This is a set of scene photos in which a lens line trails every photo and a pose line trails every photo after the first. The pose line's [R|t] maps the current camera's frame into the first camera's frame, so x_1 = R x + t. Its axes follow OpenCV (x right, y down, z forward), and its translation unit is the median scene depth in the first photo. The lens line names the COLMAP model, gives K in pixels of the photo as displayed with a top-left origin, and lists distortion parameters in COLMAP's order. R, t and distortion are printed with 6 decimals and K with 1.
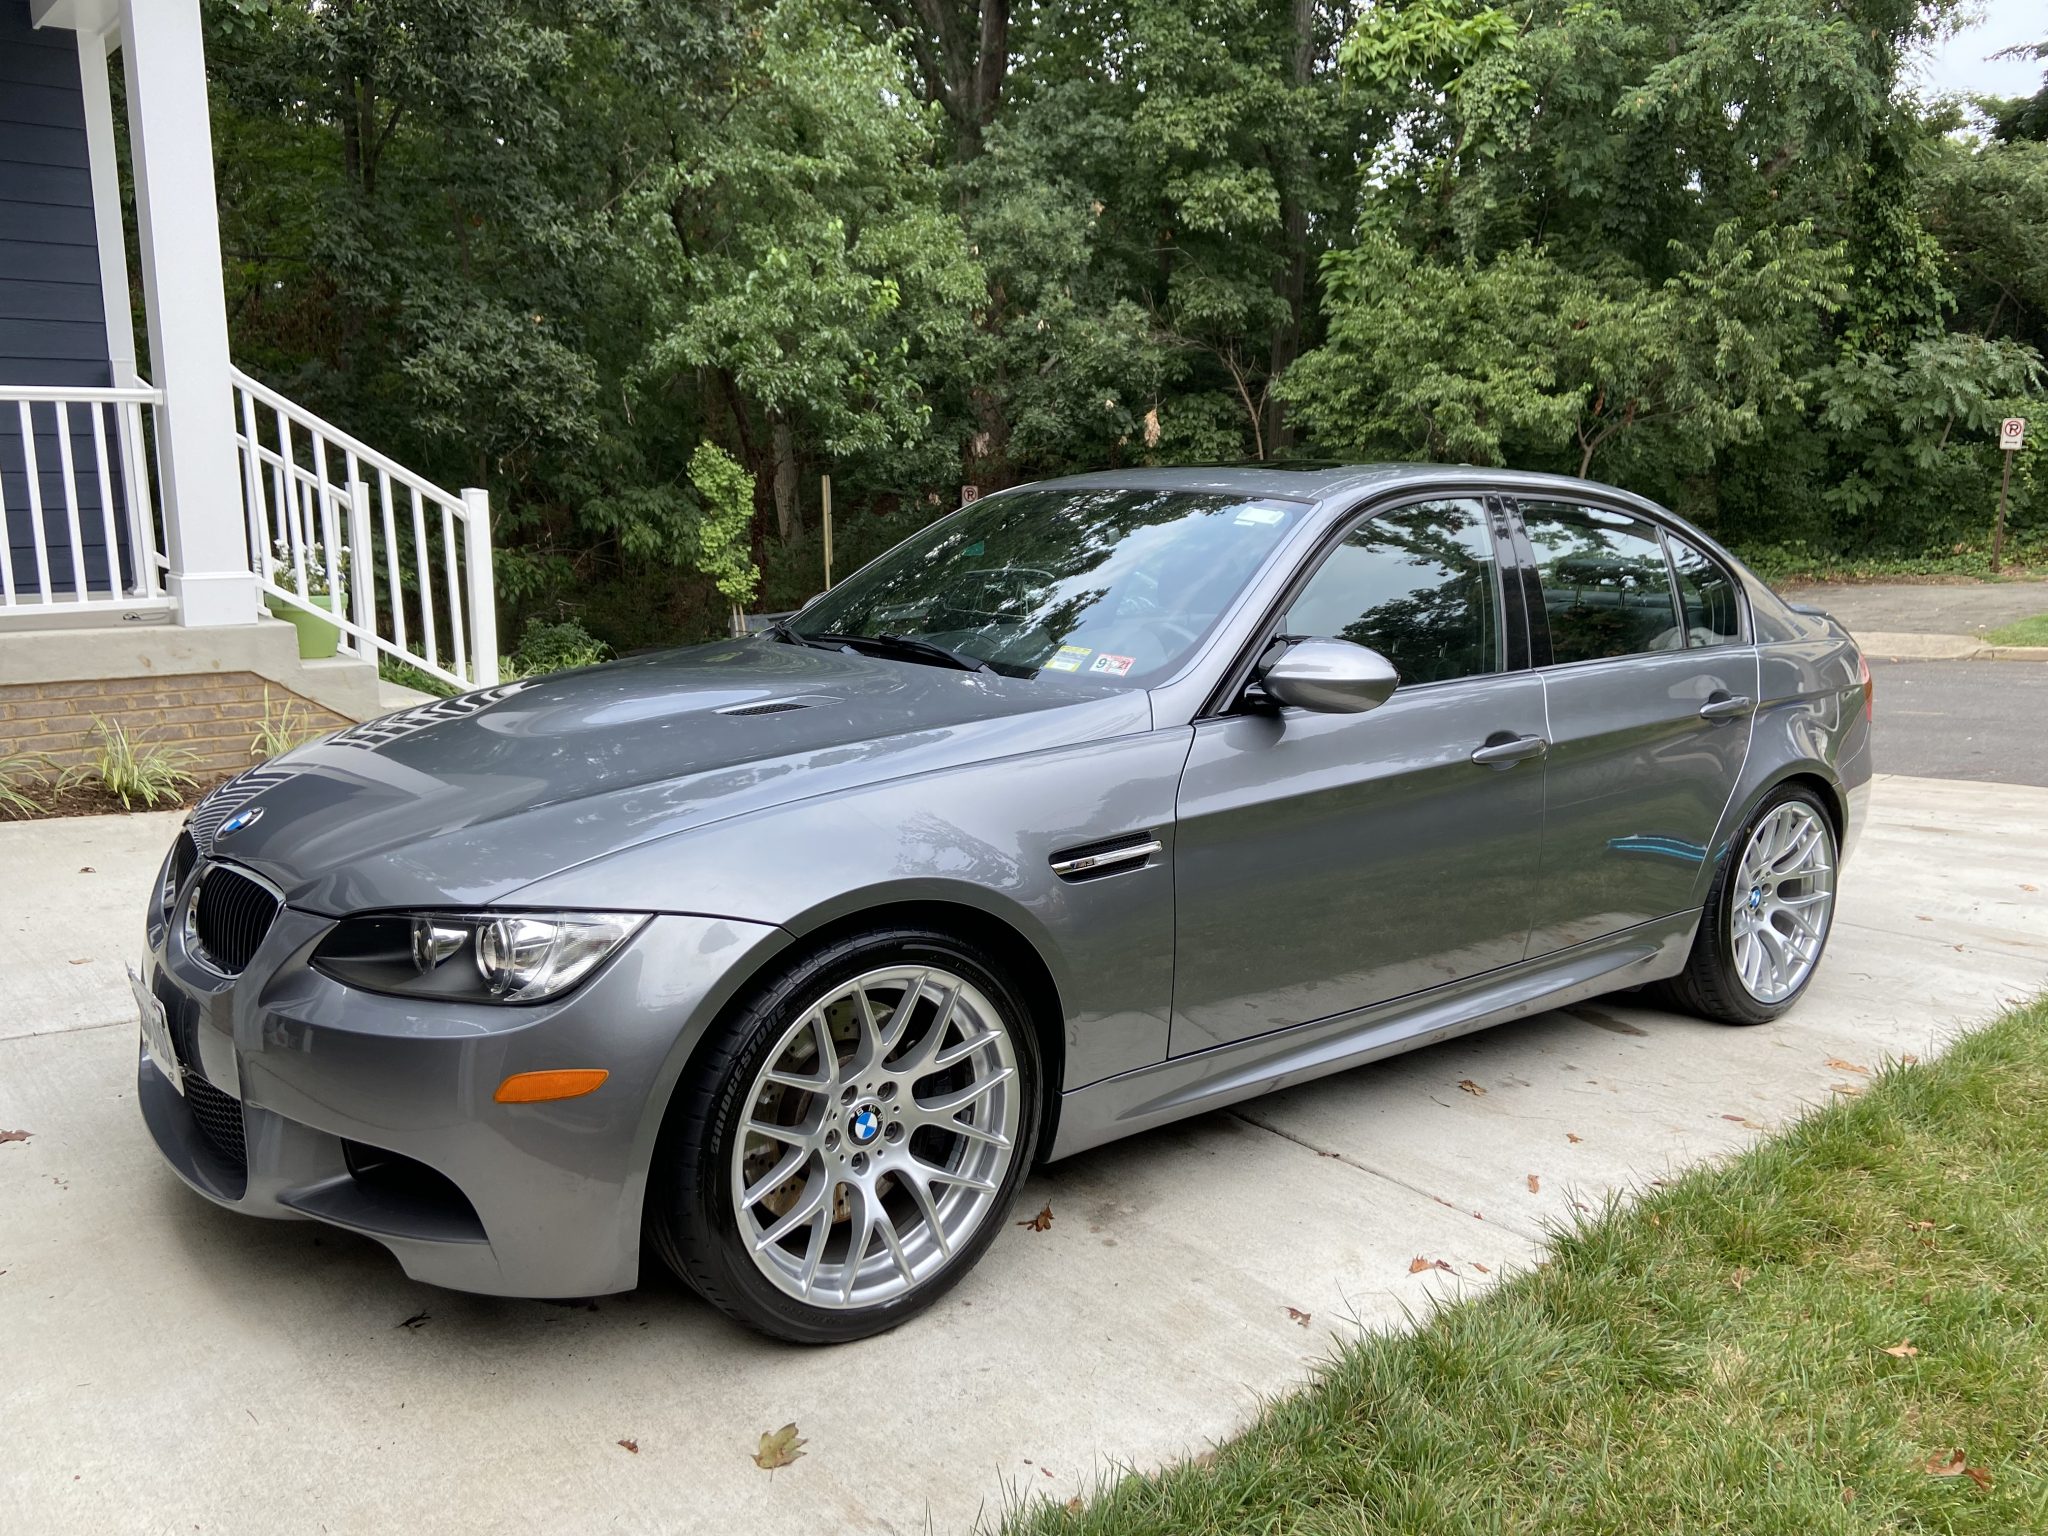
lens RADIAL K [[1525.7, 0, 1004.5], [0, 1525.7, 781.4], [0, 0, 1]] dist [0.043238, -0.037041]
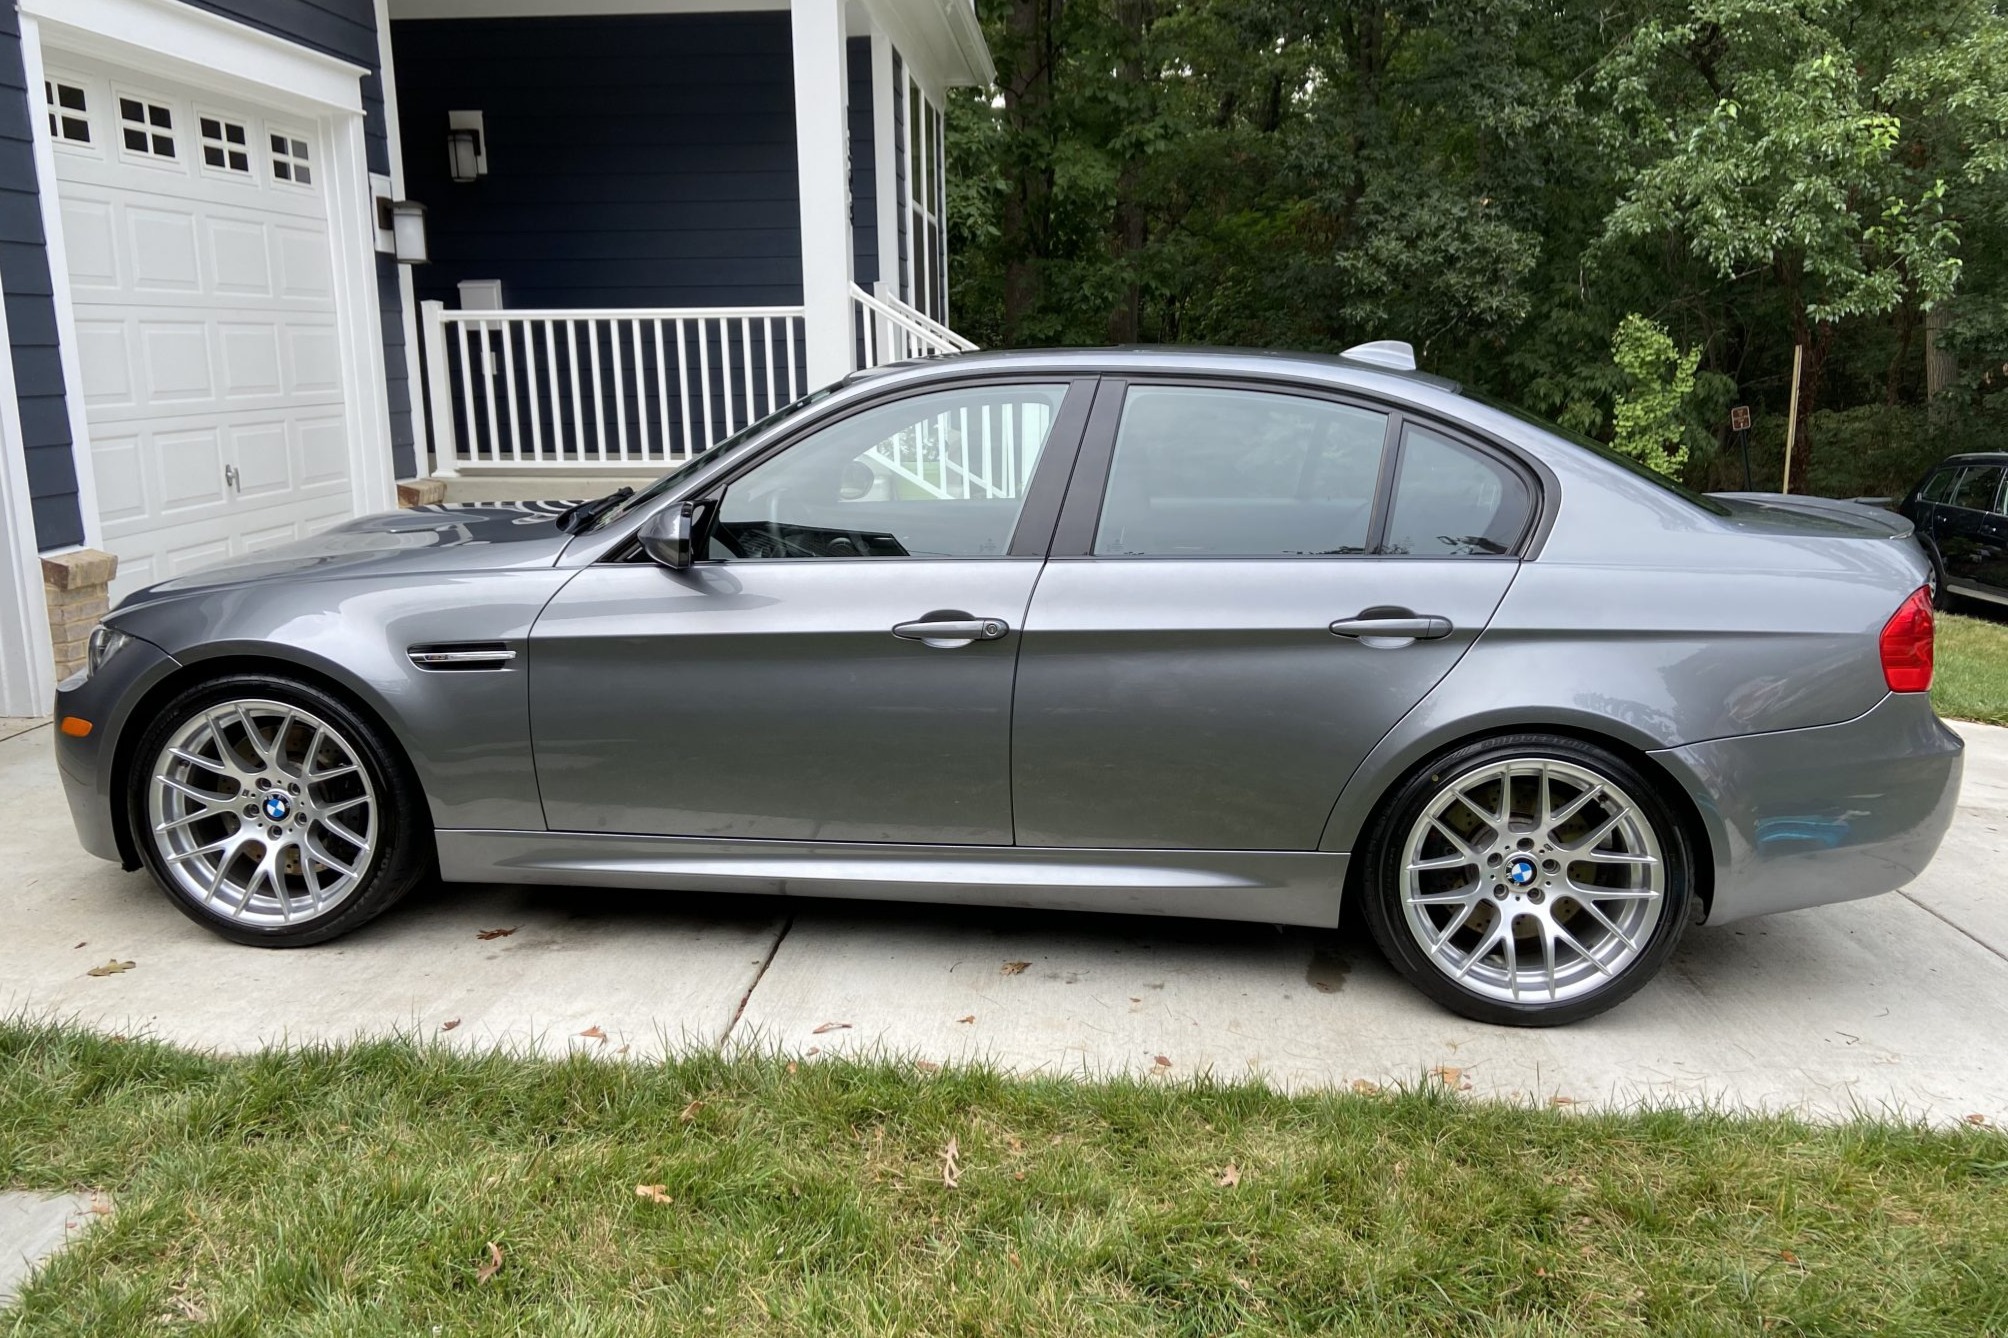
lens RADIAL K [[1511.1, 0, 1006.8], [0, 1511.1, 669.2], [0, 0, 1]] dist [0.040101, -0.026405]
pose [[0.718832, 0.120477, -0.684665, 0.201880], [-0.115466, 0.991880, 0.053308, -0.009788], [0.685528, 0.040735, 0.726906, 0.058037]]
